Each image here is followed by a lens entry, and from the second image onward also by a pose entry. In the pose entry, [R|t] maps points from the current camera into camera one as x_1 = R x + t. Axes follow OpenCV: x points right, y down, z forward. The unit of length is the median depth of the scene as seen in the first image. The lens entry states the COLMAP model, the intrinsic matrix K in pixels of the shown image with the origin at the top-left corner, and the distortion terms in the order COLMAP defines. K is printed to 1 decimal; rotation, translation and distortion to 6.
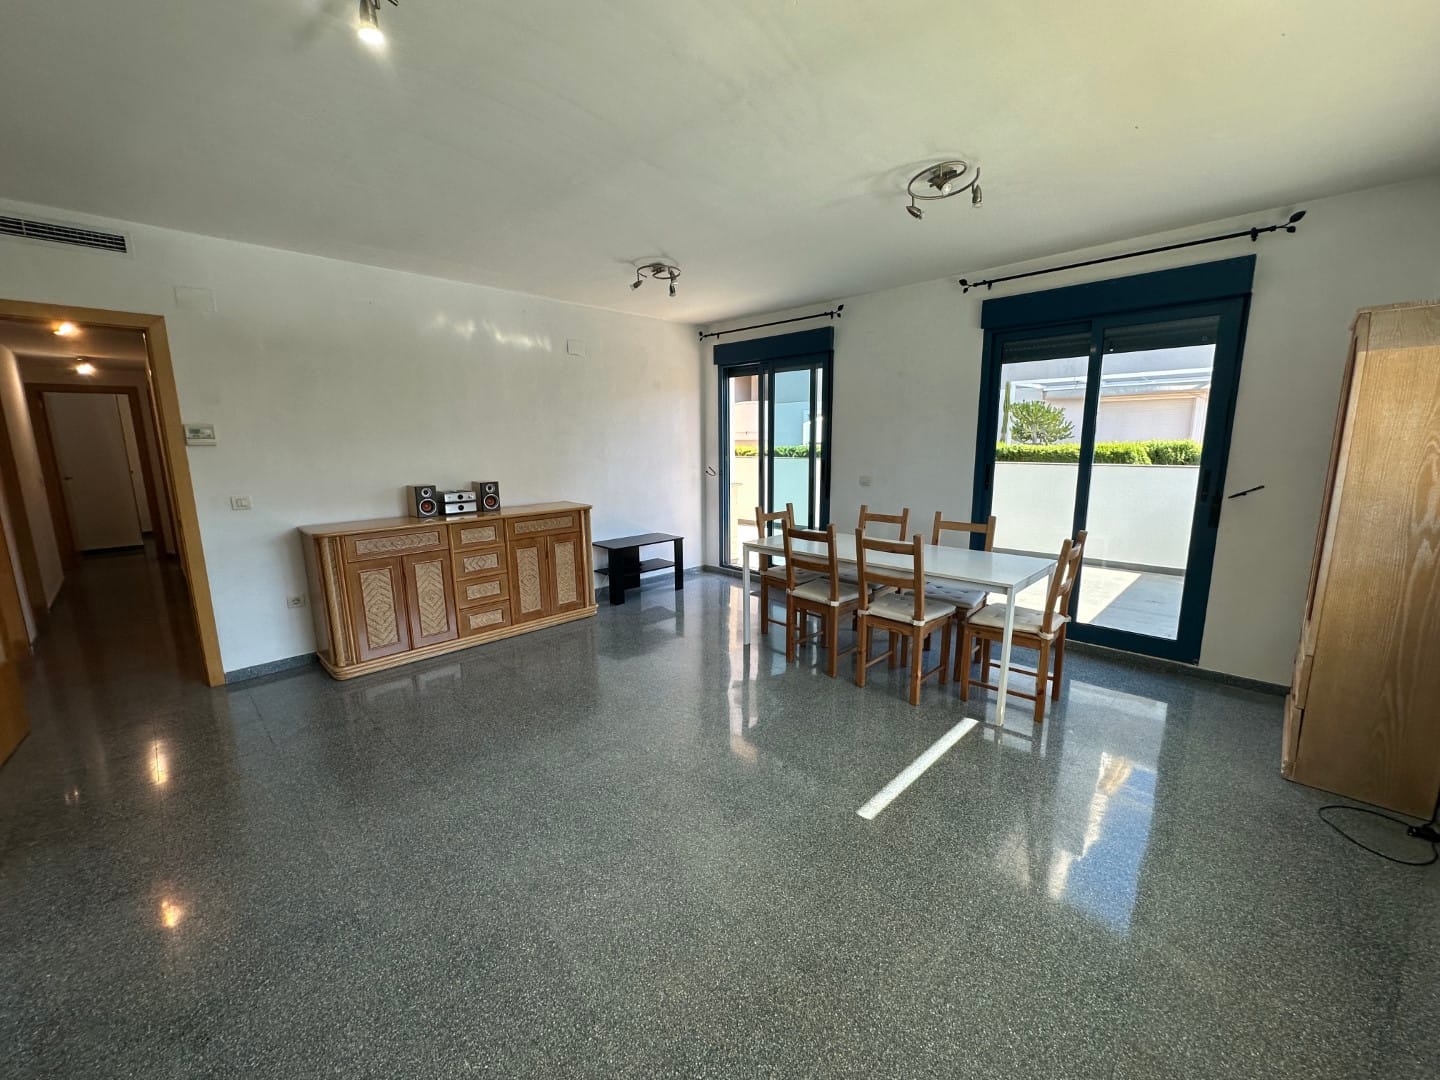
lens RADIAL K [[574.0, 0, 711.0], [0, 574.0, 544.3], [0, 0, 1]] dist [-0.001560, 0.000650]
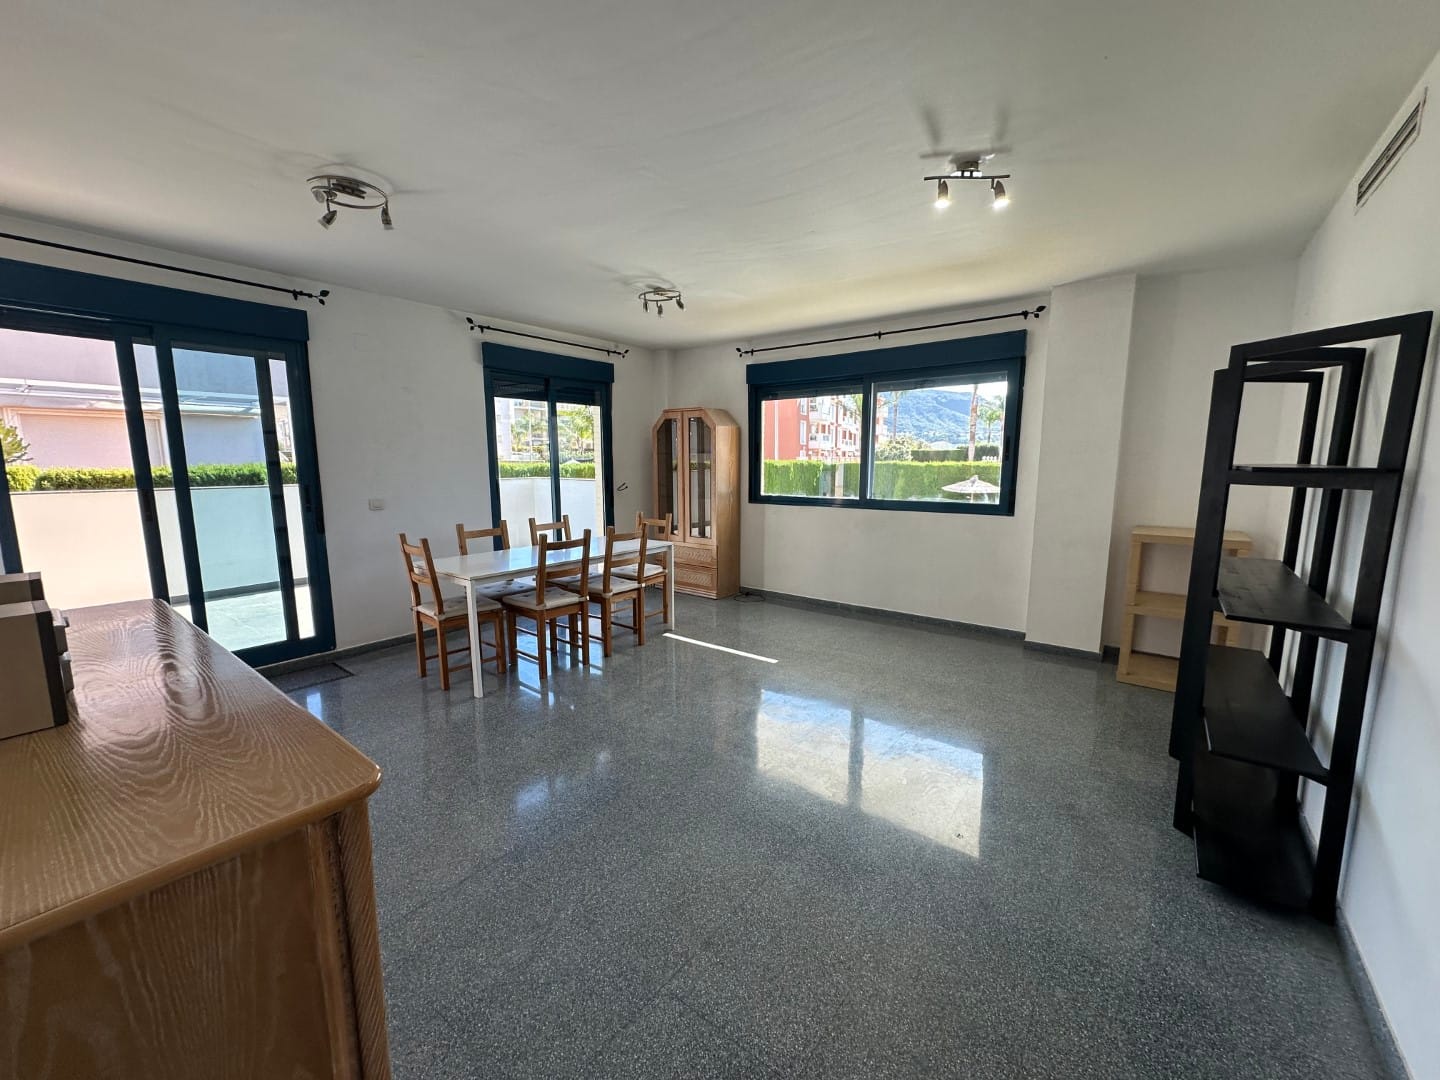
lens RADIAL K [[574.0, 0, 723.0], [0, 574.0, 540.0], [0, 0, 1]] dist [-0.001560, 0.000650]
pose [[-0.127968, -0.138631, 0.982042, -0.832156], [0.170960, 0.972277, 0.159530, -0.131453], [-0.976932, 0.188305, -0.100720, 0.725089]]
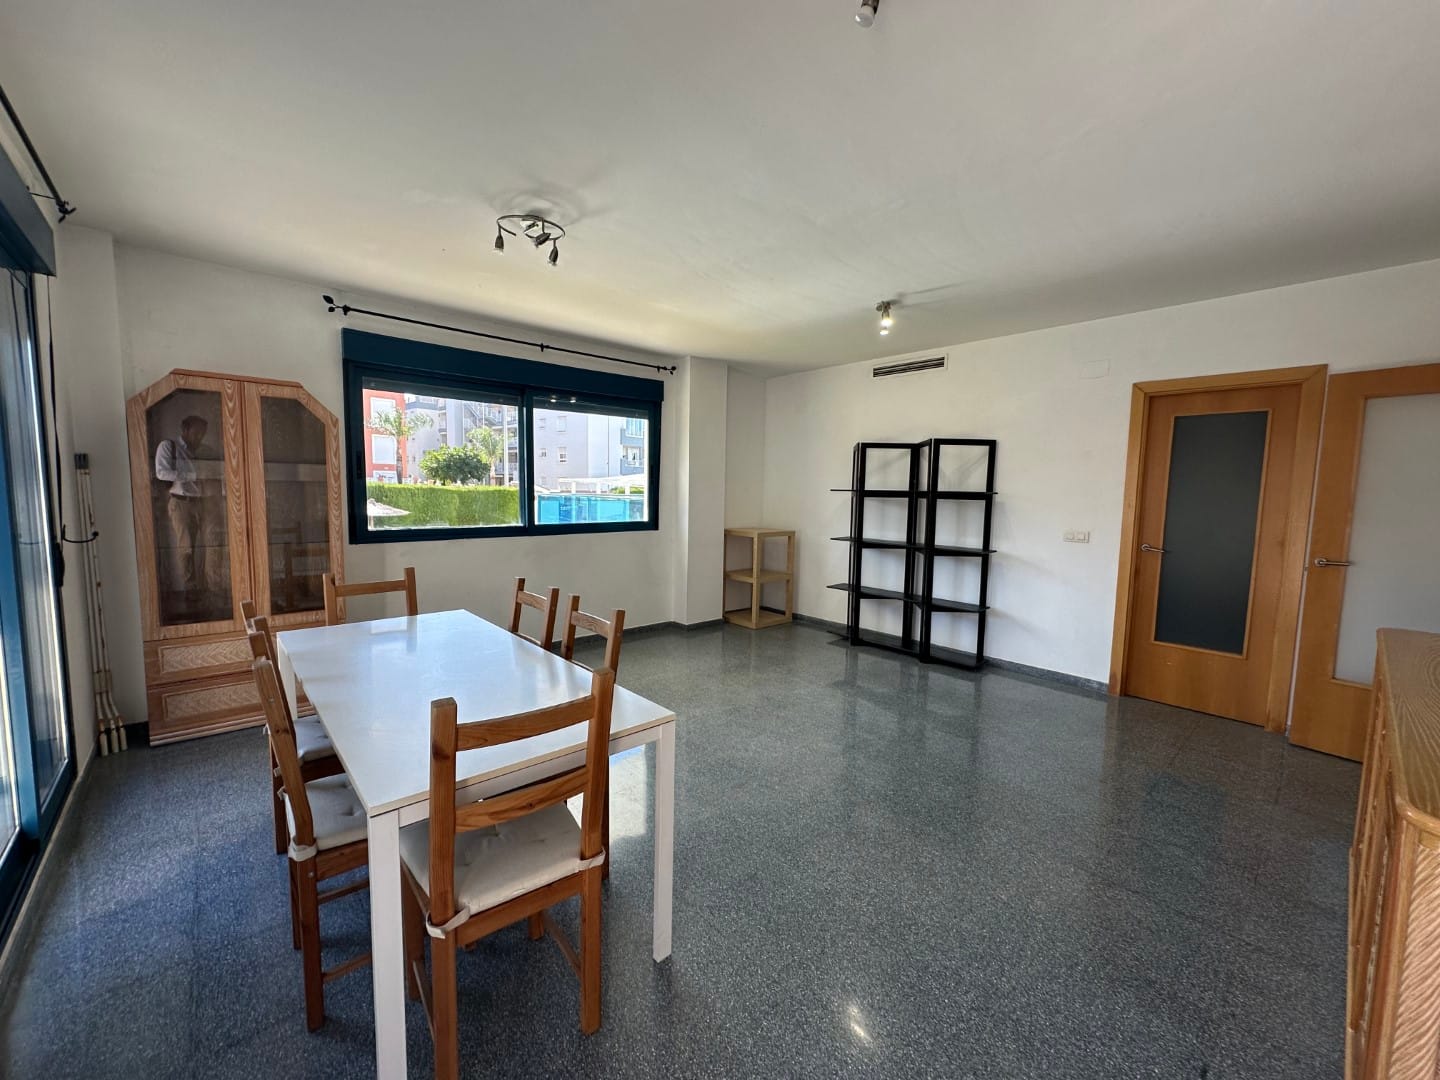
lens RADIAL K [[574.0, 0, 723.6], [0, 574.0, 539.4], [0, 0, 1]] dist [-0.001560, 0.000650]
pose [[-0.998361, -0.022402, 0.052668, -0.003716], [-0.008263, 0.966991, 0.254676, -0.233289], [-0.056634, 0.253824, -0.965591, 1.392522]]
